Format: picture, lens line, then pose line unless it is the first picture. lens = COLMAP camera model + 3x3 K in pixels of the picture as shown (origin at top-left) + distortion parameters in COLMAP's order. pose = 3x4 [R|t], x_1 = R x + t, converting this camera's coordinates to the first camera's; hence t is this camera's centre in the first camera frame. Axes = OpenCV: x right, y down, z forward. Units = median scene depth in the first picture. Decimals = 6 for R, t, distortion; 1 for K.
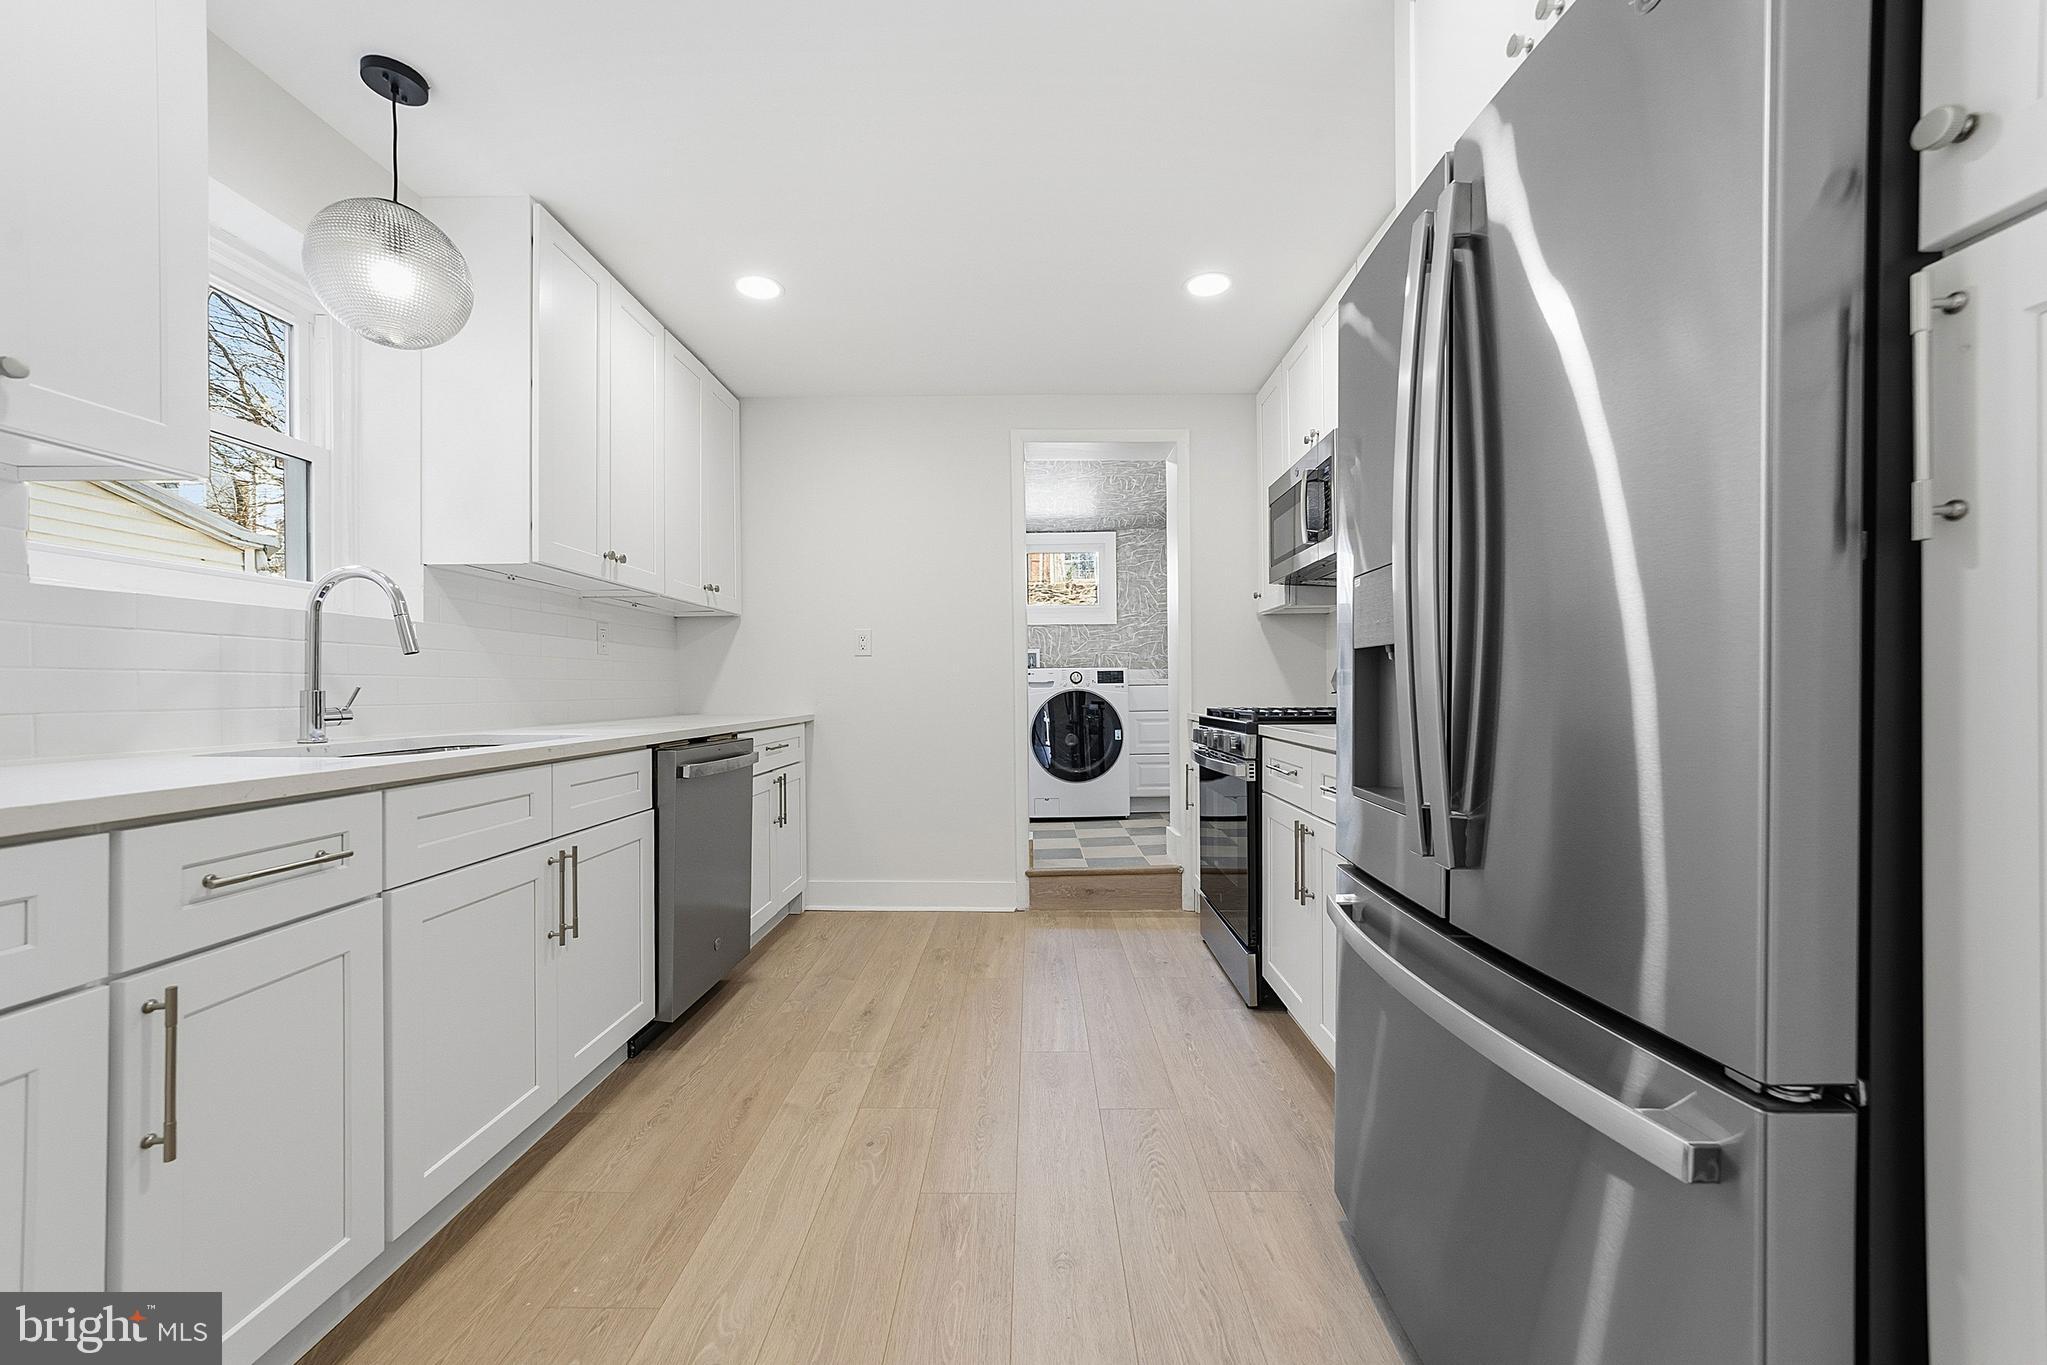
lens RADIAL K [[789.3, 0, 1026.5], [0, 789.3, 692.5], [0, 0, 1]] dist [-0.000094, -0.000017]
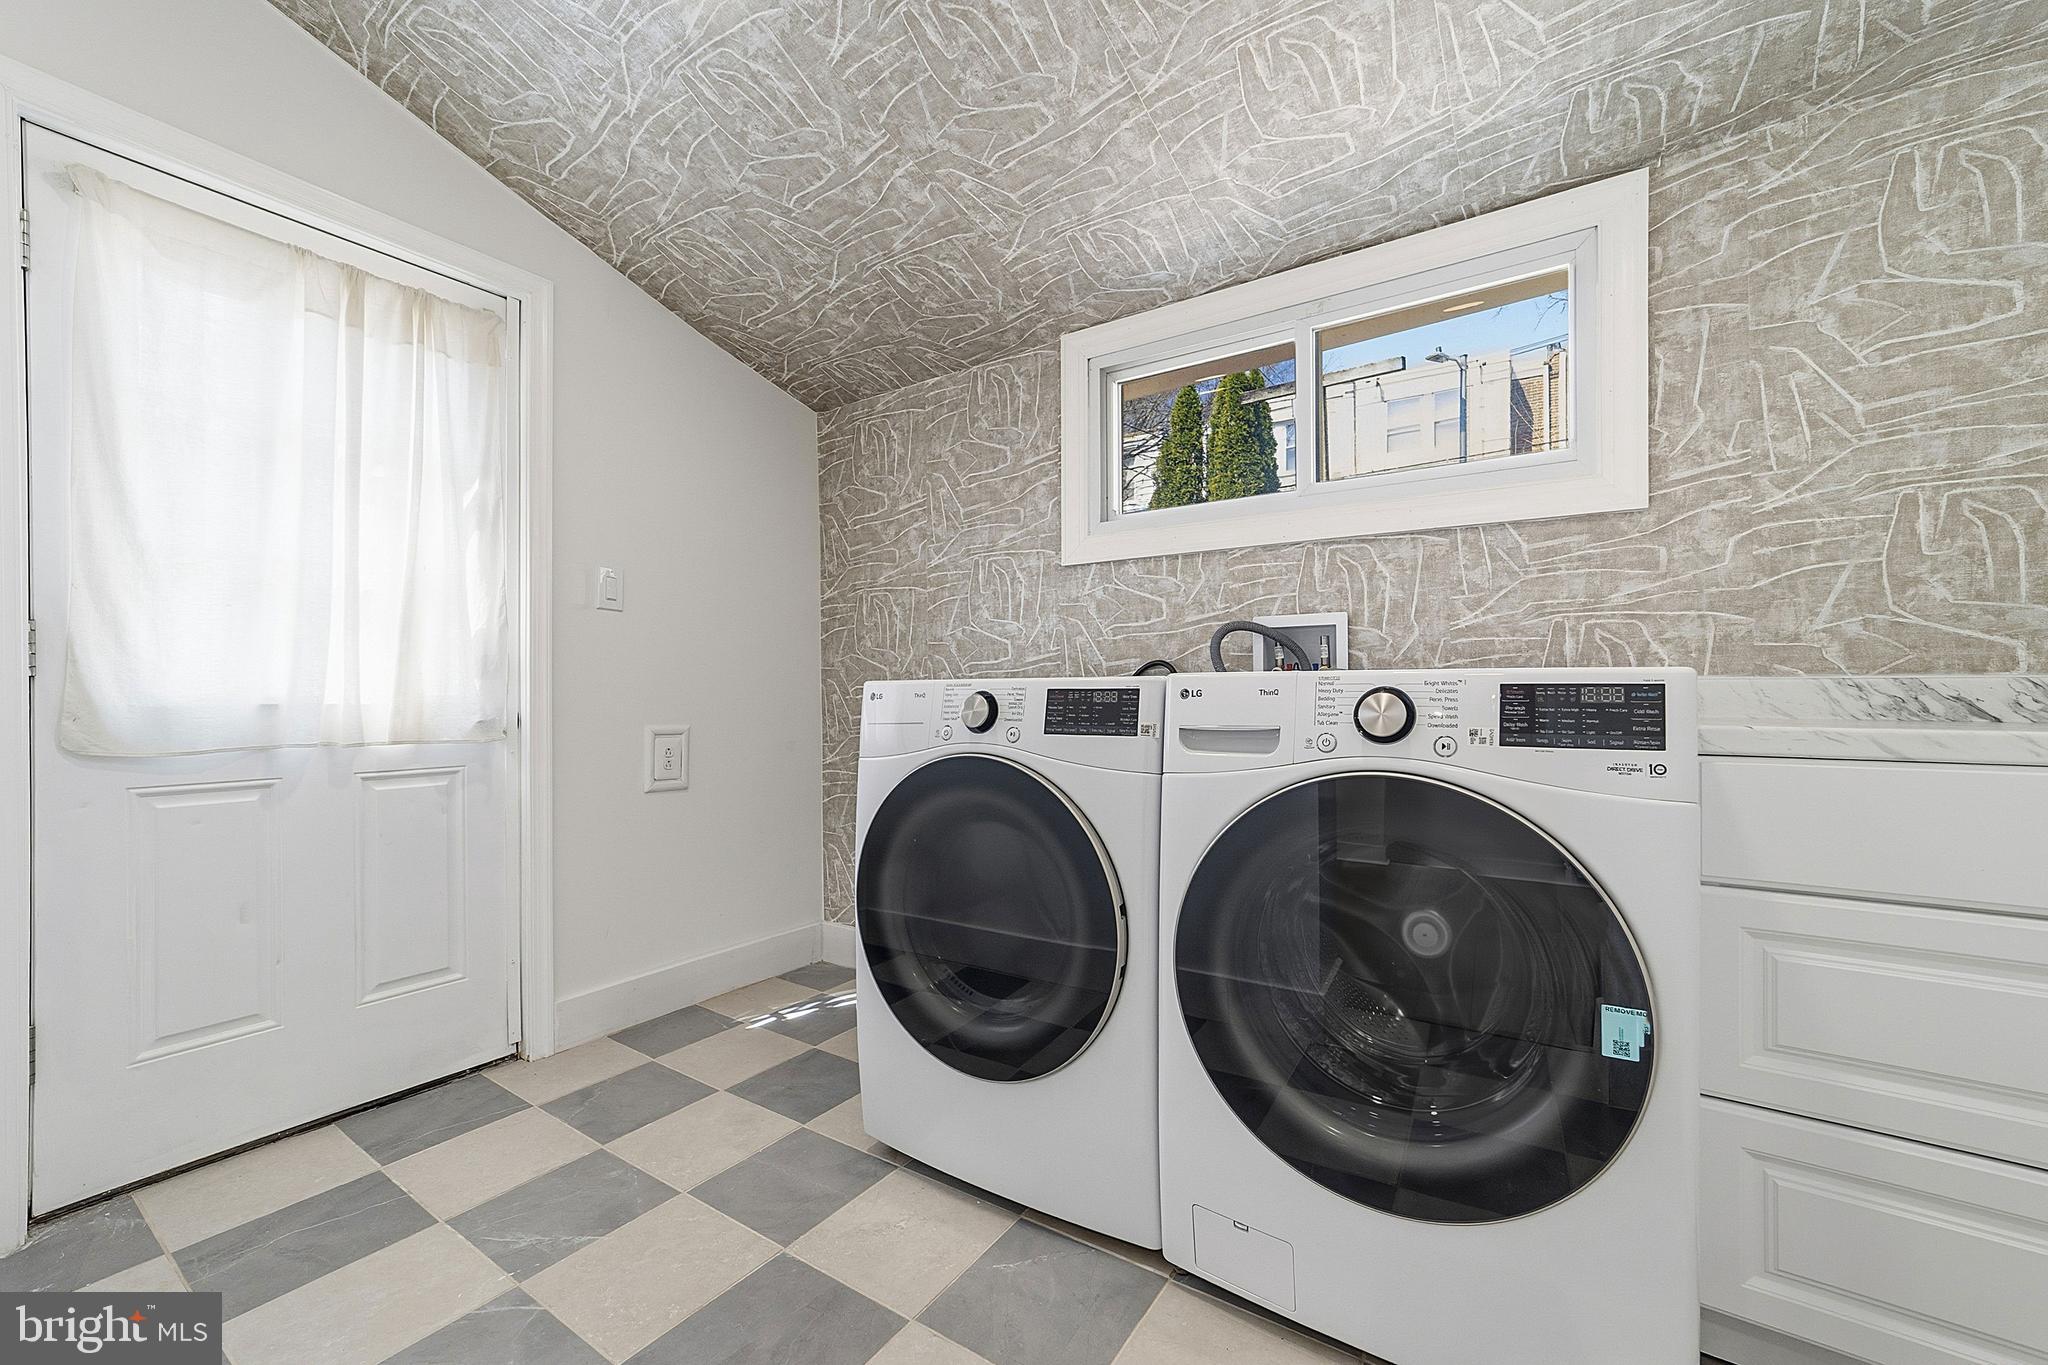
lens RADIAL K [[789.7, 0, 1027.0], [0, 789.7, 692.5], [0, 0, 1]] dist [-0.000094, -0.000017]
pose [[0.838315, 0.015869, -0.544955, 0.096402], [-0.017168, 0.999849, 0.002707, -0.023263], [0.544916, 0.007086, 0.838461, 0.749694]]
